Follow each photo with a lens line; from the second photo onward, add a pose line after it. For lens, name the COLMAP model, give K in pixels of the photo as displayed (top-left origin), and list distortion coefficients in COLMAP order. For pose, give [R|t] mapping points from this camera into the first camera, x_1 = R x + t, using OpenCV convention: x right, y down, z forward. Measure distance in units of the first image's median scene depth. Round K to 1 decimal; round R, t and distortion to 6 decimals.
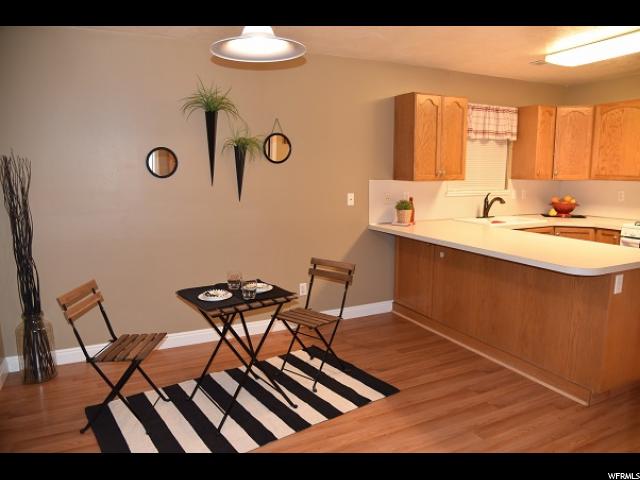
lens RADIAL K [[448.7, 0, 324.7], [0, 448.7, 241.3], [0, 0, 1]] dist [-0.027737, 0.004783]
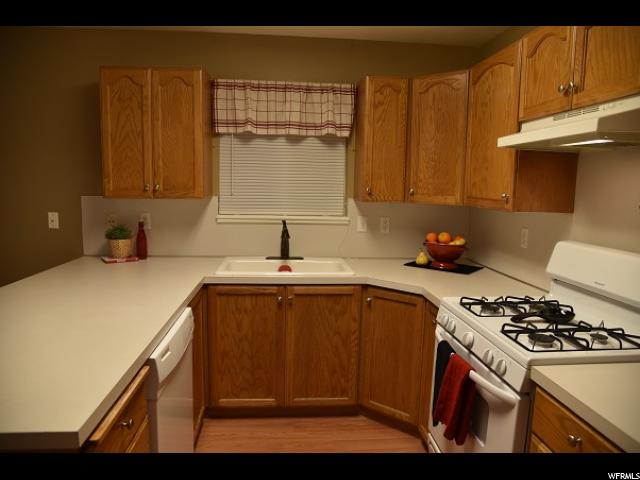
lens RADIAL K [[448.7, 0, 319.8], [0, 448.7, 239.9], [0, 0, 1]] dist [-0.027737, 0.004783]
pose [[0.932019, 0.067229, -0.356120, 0.633007], [-0.075902, 0.997061, -0.010420, -0.076757], [0.354372, 0.036742, 0.934382, 0.422223]]
